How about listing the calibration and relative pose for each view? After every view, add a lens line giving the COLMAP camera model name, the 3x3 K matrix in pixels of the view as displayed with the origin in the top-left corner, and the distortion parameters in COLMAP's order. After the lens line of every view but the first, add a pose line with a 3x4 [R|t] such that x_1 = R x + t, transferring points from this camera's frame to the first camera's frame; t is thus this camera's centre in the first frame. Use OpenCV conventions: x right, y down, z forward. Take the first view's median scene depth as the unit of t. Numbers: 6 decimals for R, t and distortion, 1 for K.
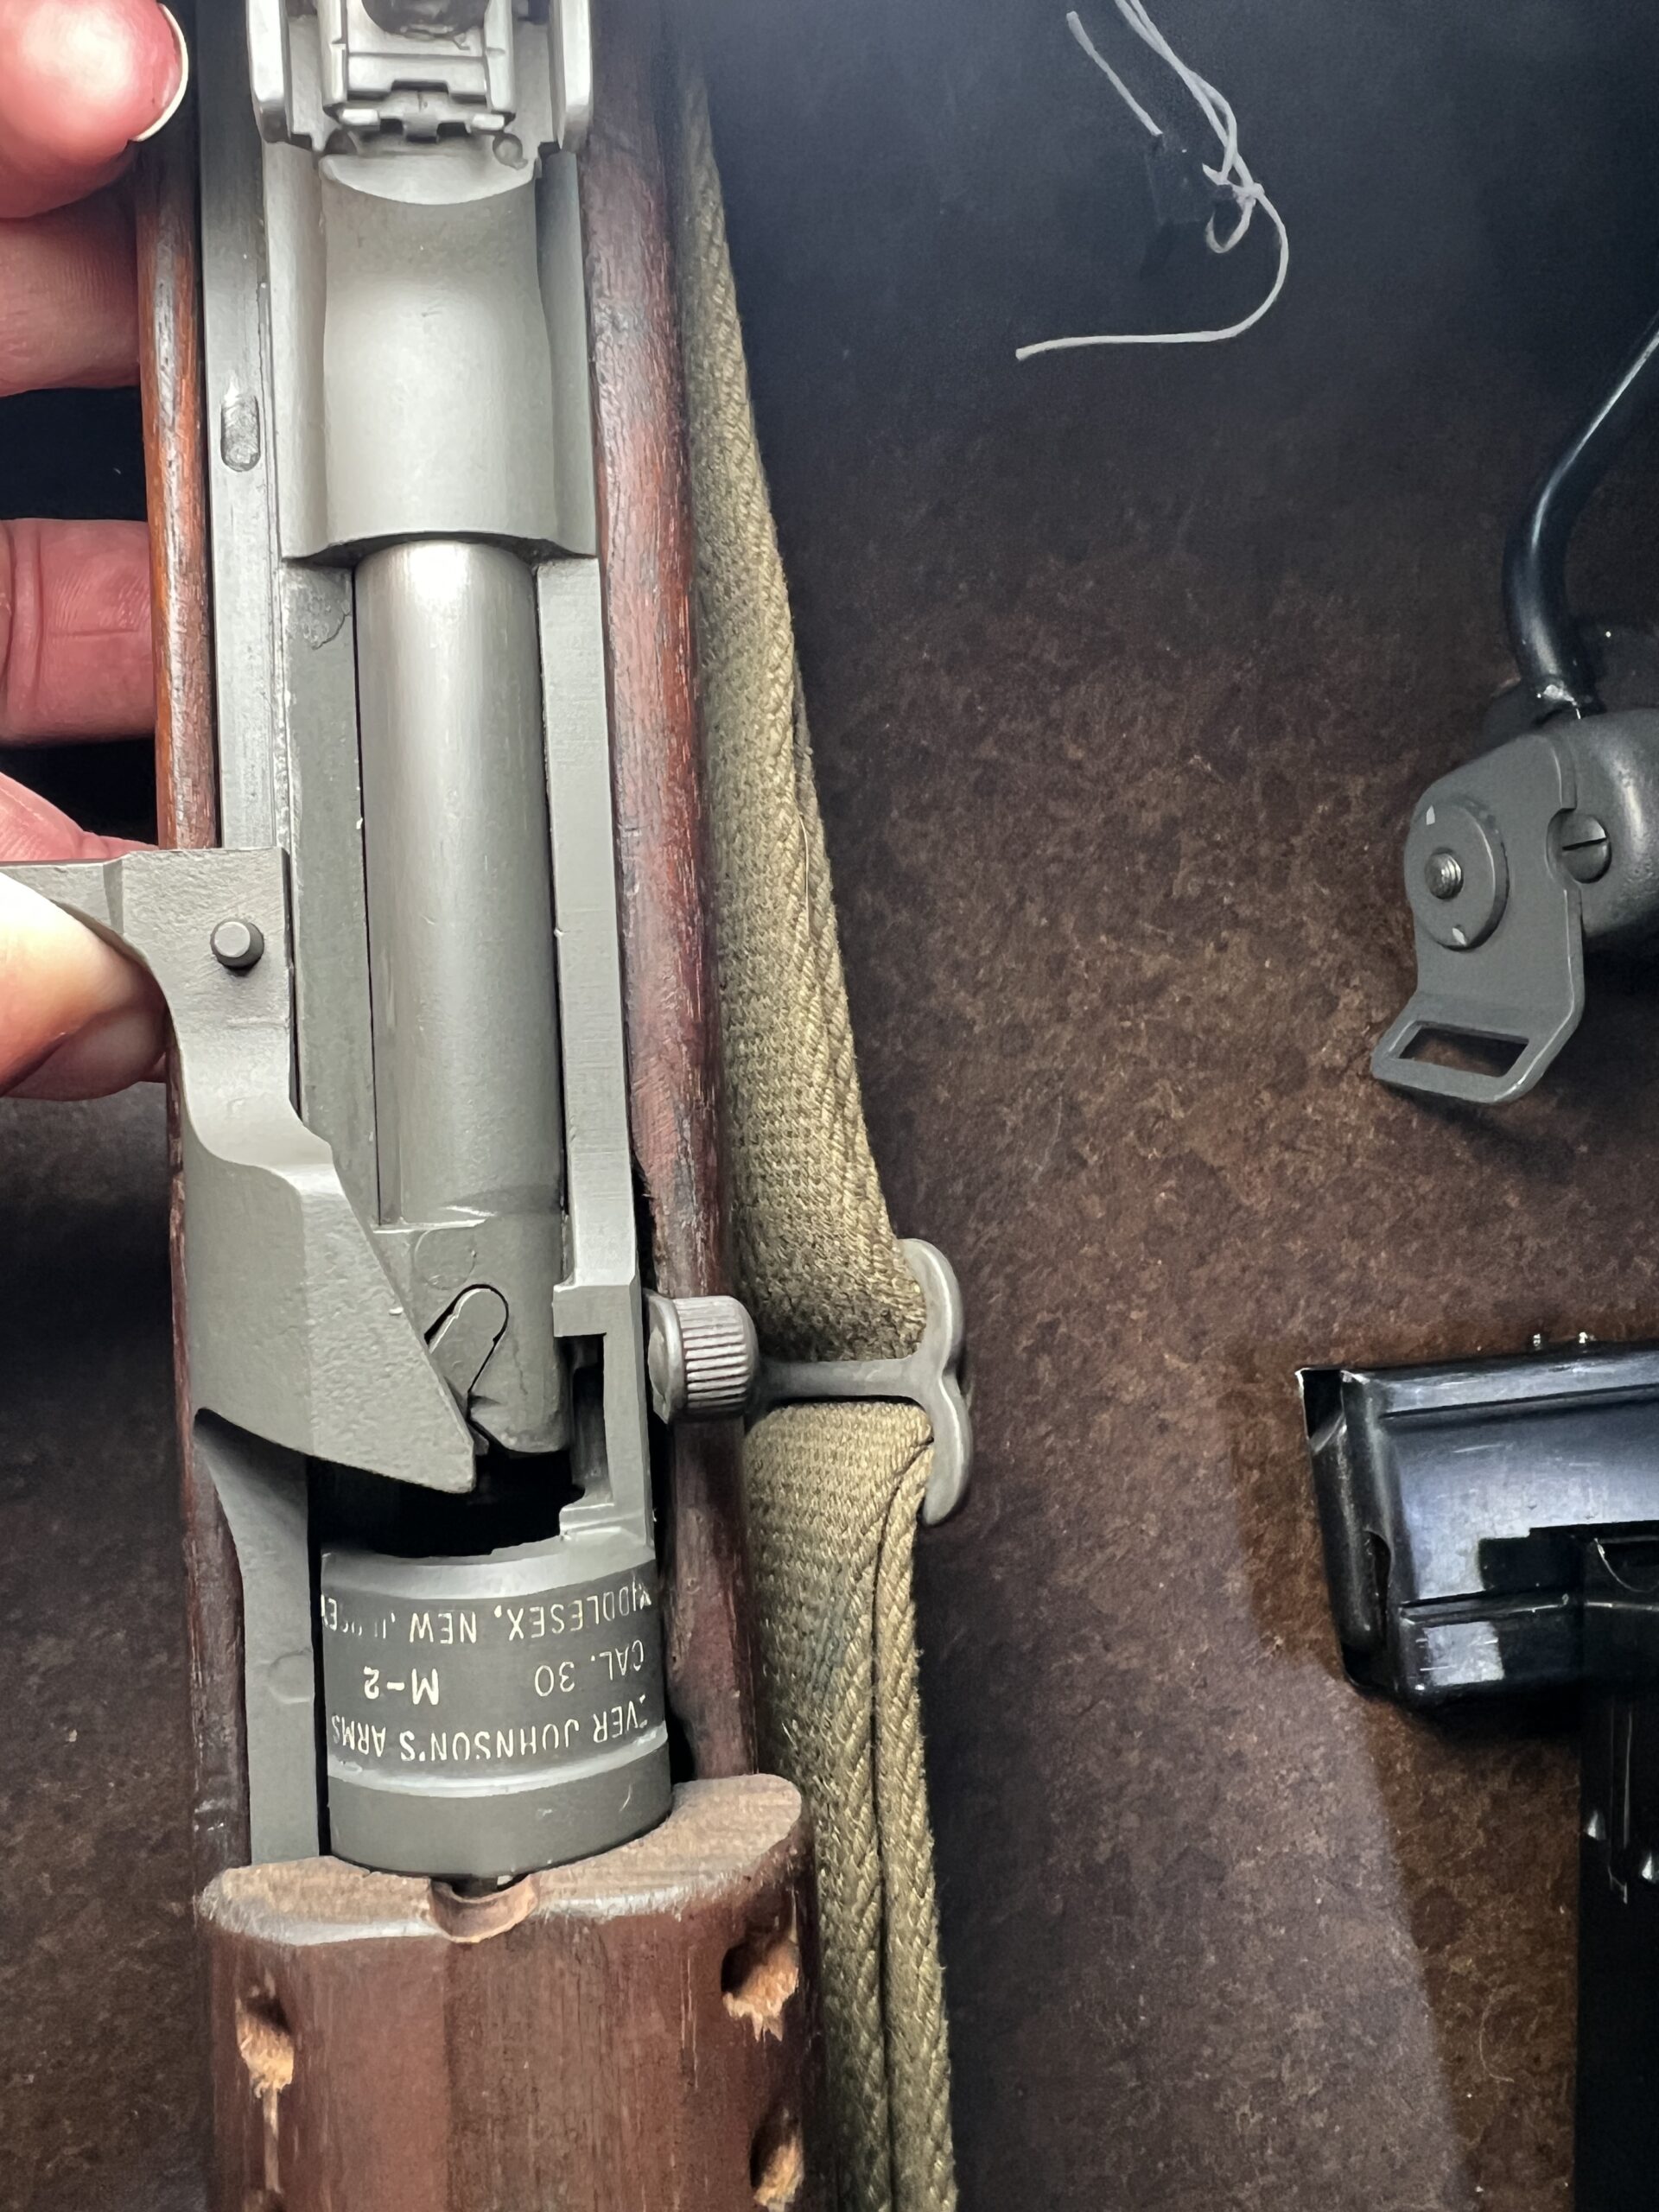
lens RADIAL K [[1697.6, 0, 770.3], [0, 1697.6, 986.8], [0, 0, 1]] dist [0.016982, -0.026693]
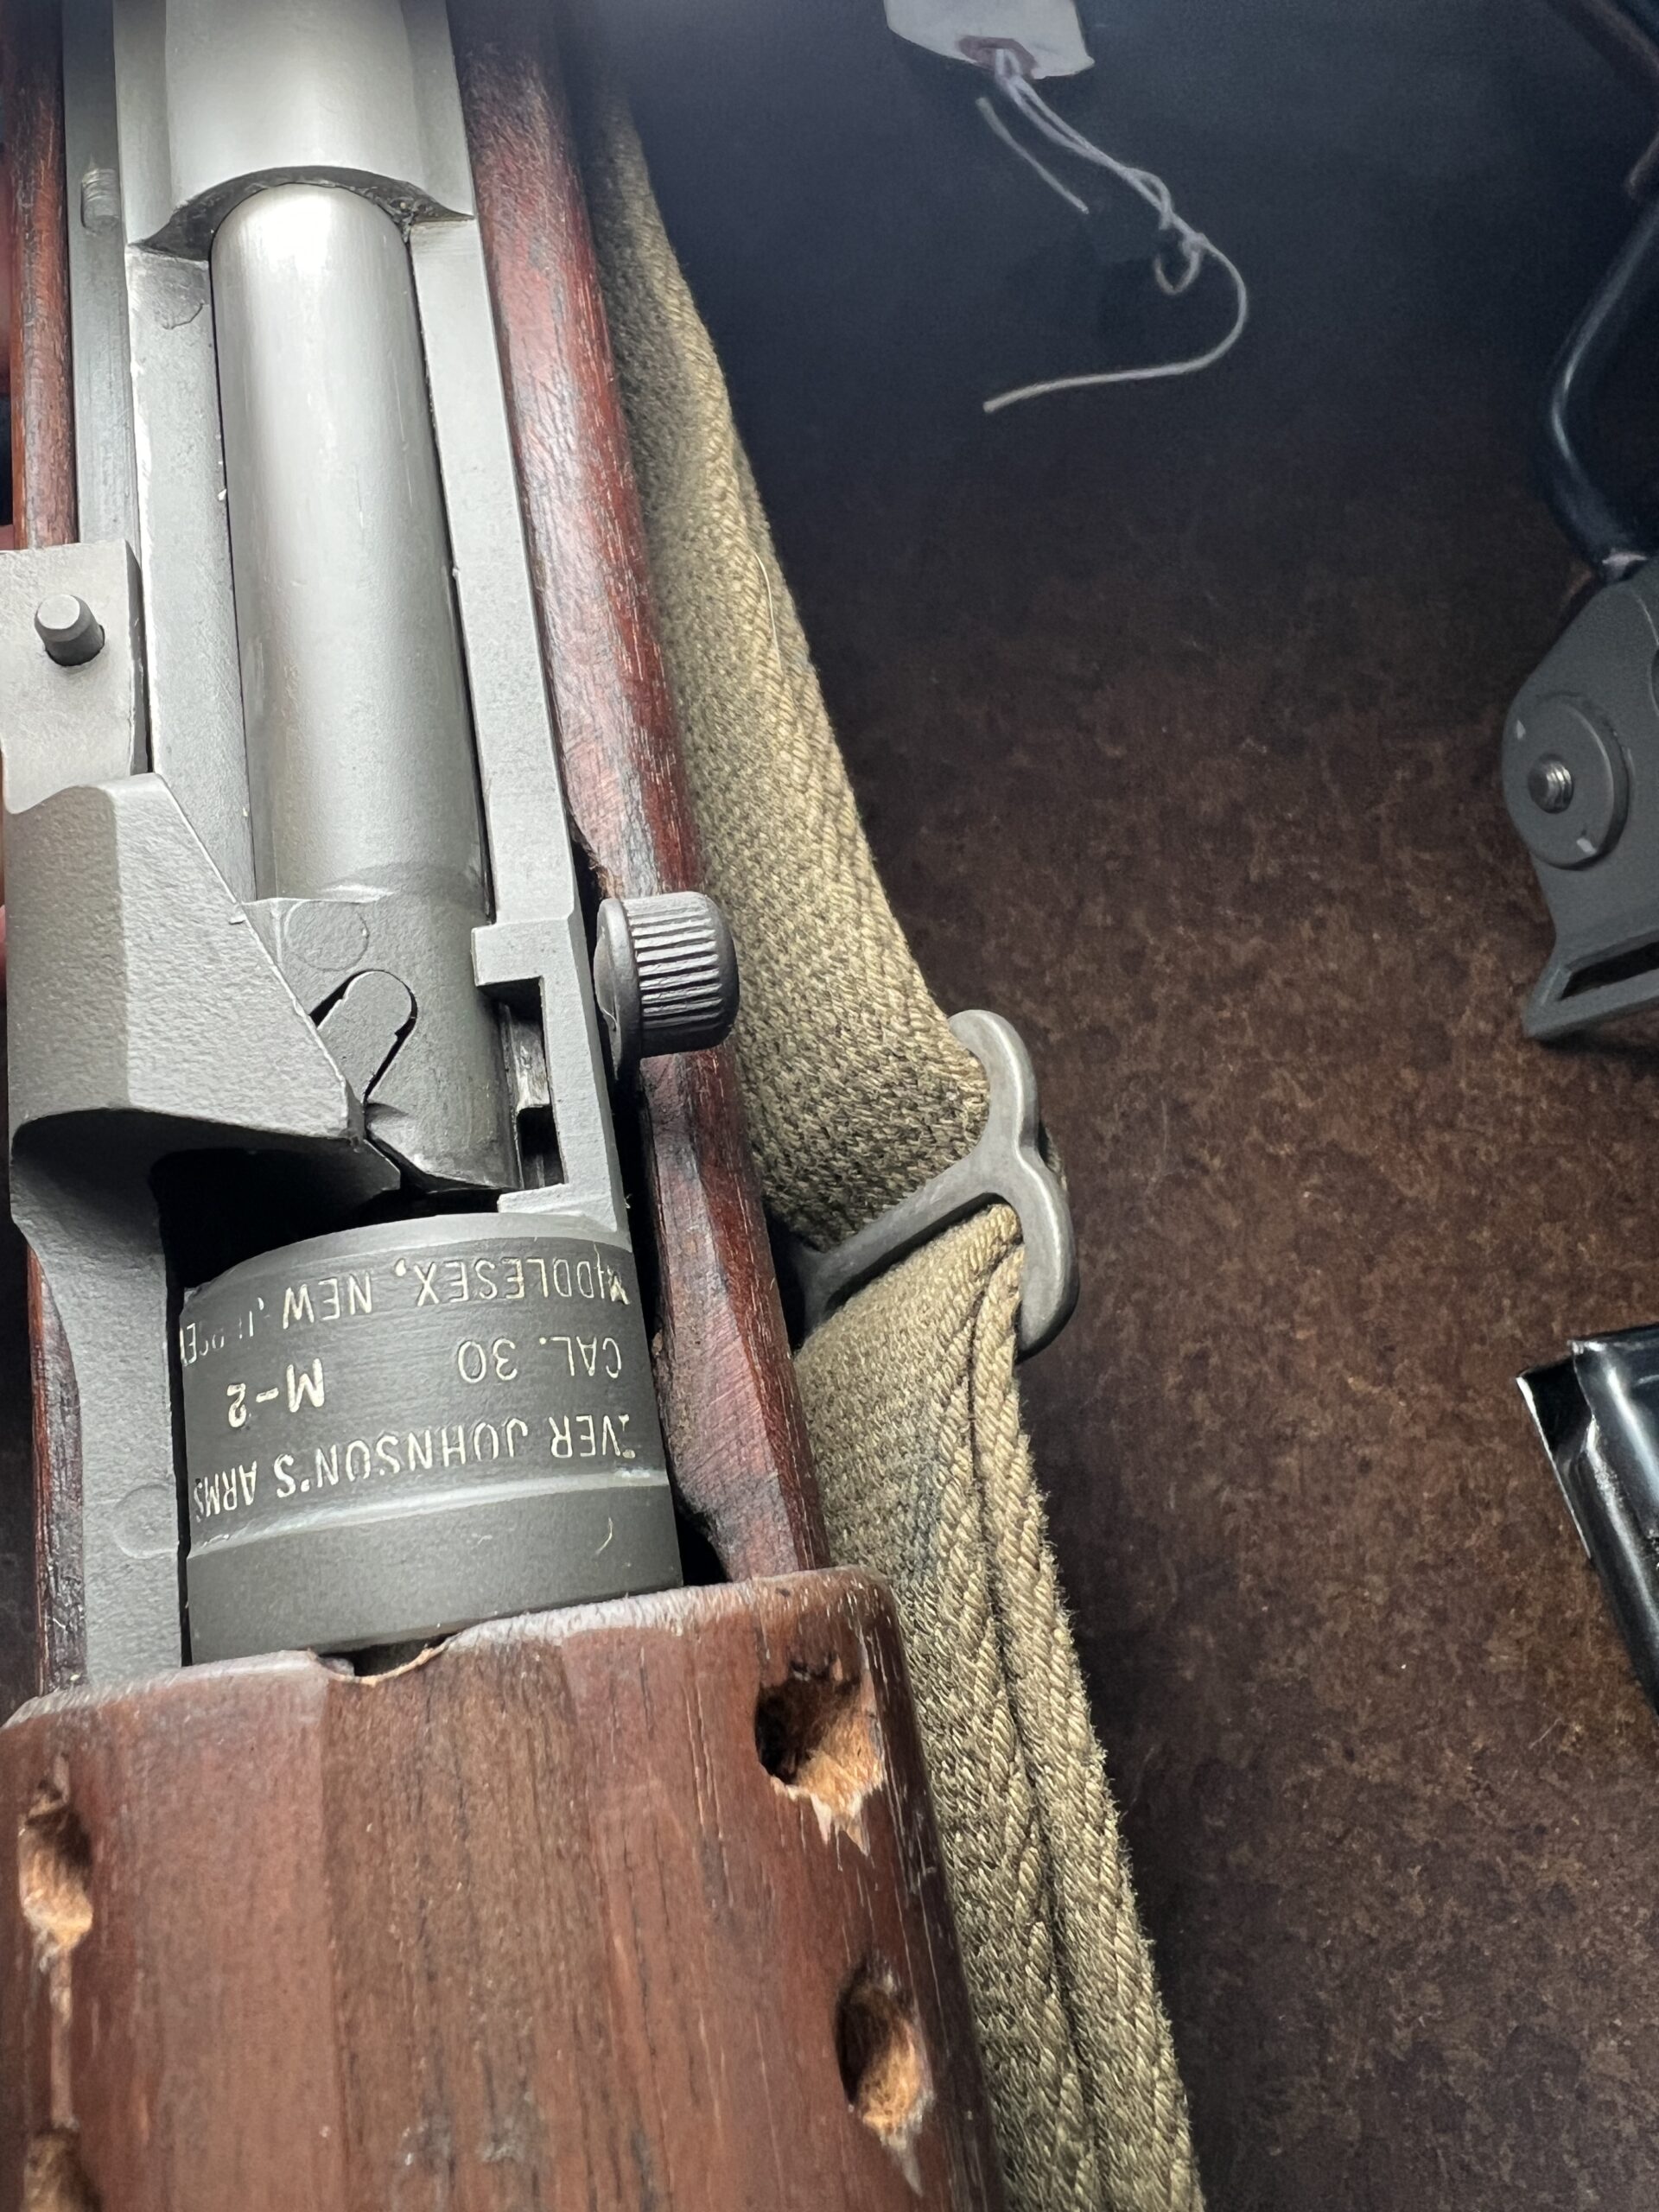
lens RADIAL K [[1697.6, 0, 760.3], [0, 1697.6, 1039.0], [0, 0, 1]] dist [0.016982, -0.026693]
pose [[0.988937, -0.137344, -0.056041, 0.033895], [0.117091, 0.954712, -0.273523, 0.377533], [0.091069, 0.263935, 0.960232, 0.231111]]
